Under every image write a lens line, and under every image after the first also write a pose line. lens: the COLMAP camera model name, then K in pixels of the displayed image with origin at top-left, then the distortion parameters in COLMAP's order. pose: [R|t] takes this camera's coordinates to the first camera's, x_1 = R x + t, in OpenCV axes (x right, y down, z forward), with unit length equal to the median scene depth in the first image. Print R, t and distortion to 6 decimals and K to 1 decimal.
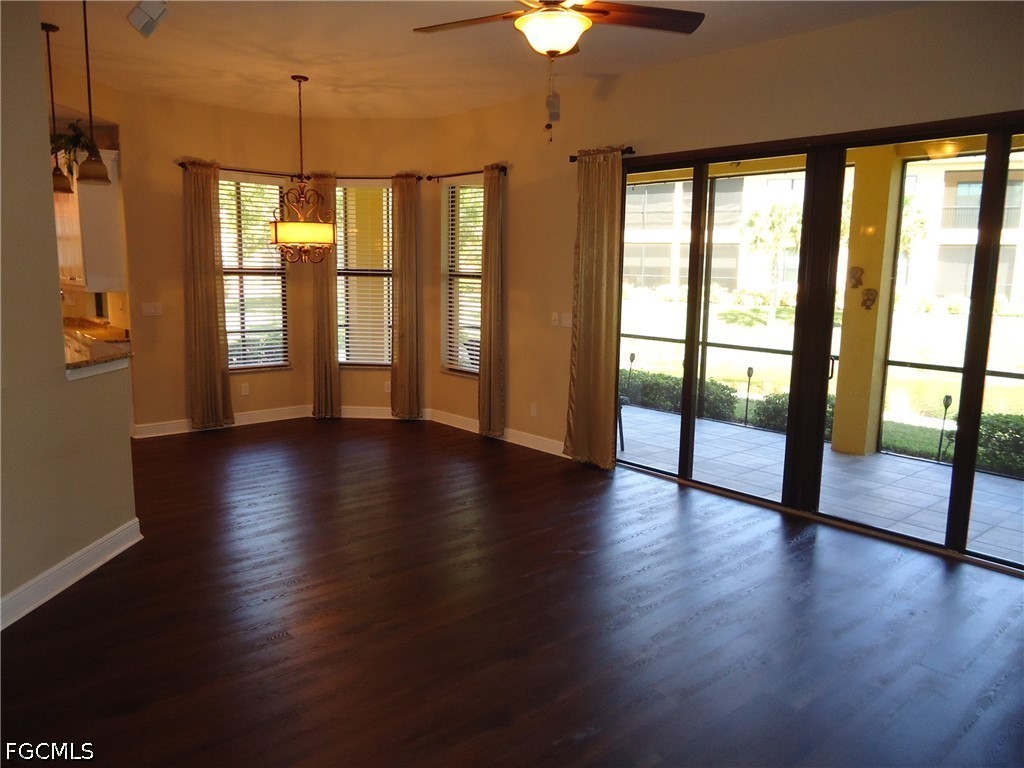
lens RADIAL K [[748.4, 0, 507.6], [0, 748.4, 381.8], [0, 0, 1]] dist [-0.004249, 0.001734]
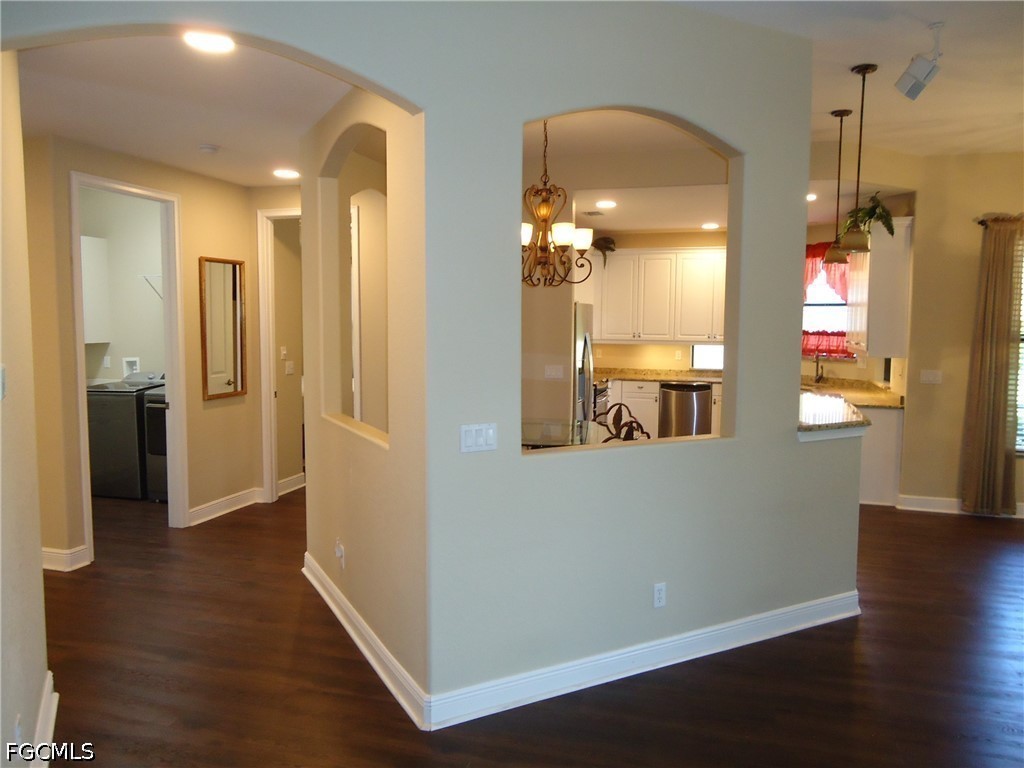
lens RADIAL K [[748.4, 0, 509.0], [0, 748.4, 377.0], [0, 0, 1]] dist [-0.004249, 0.001734]
pose [[0.523457, 0.056181, -0.850198, 0.050787], [-0.130134, 0.991389, -0.014611, -0.013304], [0.842056, 0.118288, 0.526261, 0.049588]]
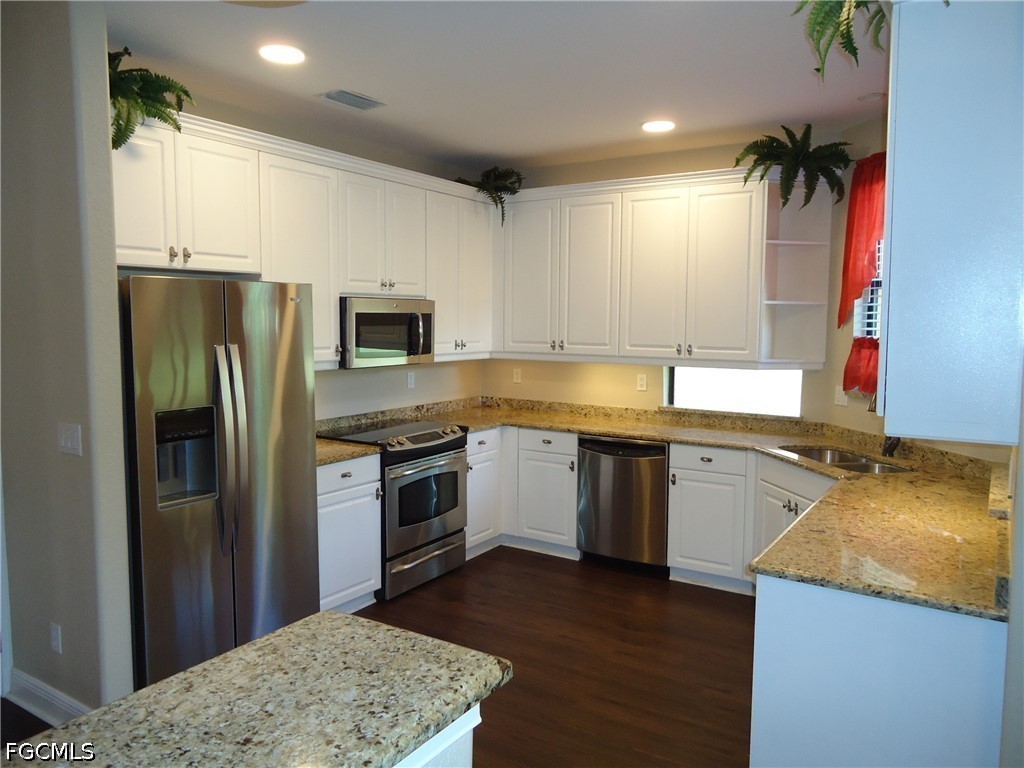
lens RADIAL K [[748.4, 0, 508.4], [0, 748.4, 379.8], [0, 0, 1]] dist [-0.004249, 0.001734]
pose [[0.271019, 0.066310, -0.960287, -0.294040], [-0.152016, 0.988054, 0.025324, -0.120684], [0.950495, 0.139115, 0.277861, 0.732288]]
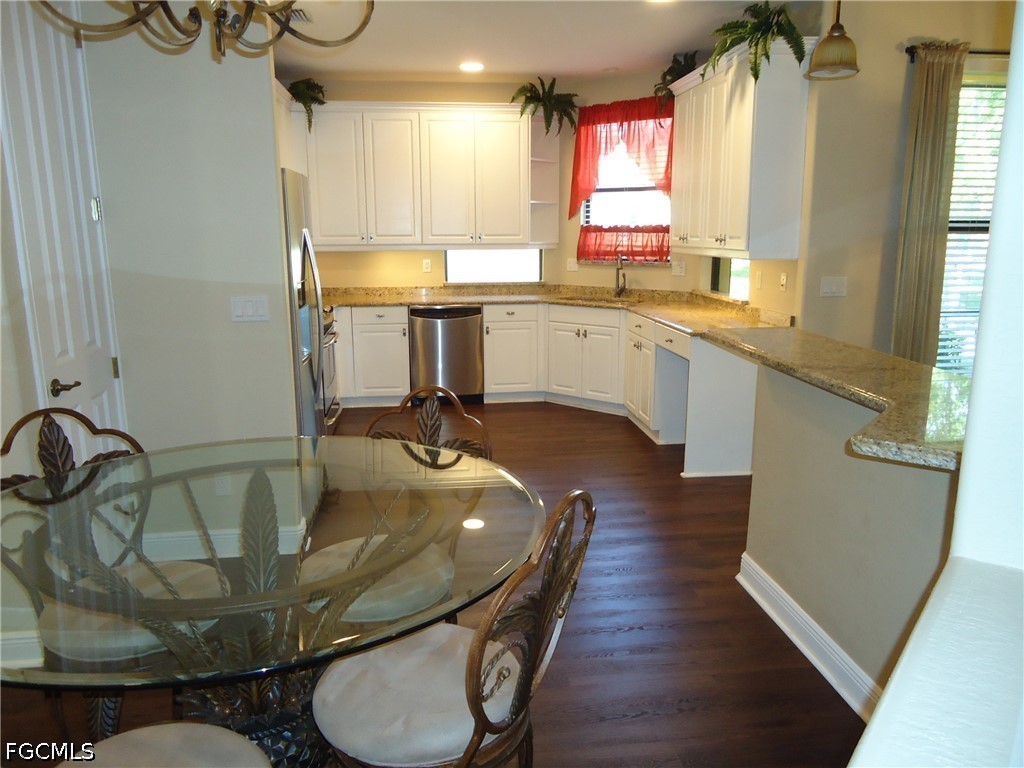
lens RADIAL K [[748.4, 0, 514.6], [0, 748.4, 379.2], [0, 0, 1]] dist [-0.004249, 0.001734]
pose [[0.827355, 0.094078, -0.553745, -0.337919], [-0.068661, 0.995419, 0.066528, -0.041081], [0.557467, -0.017022, 0.830024, 0.305976]]
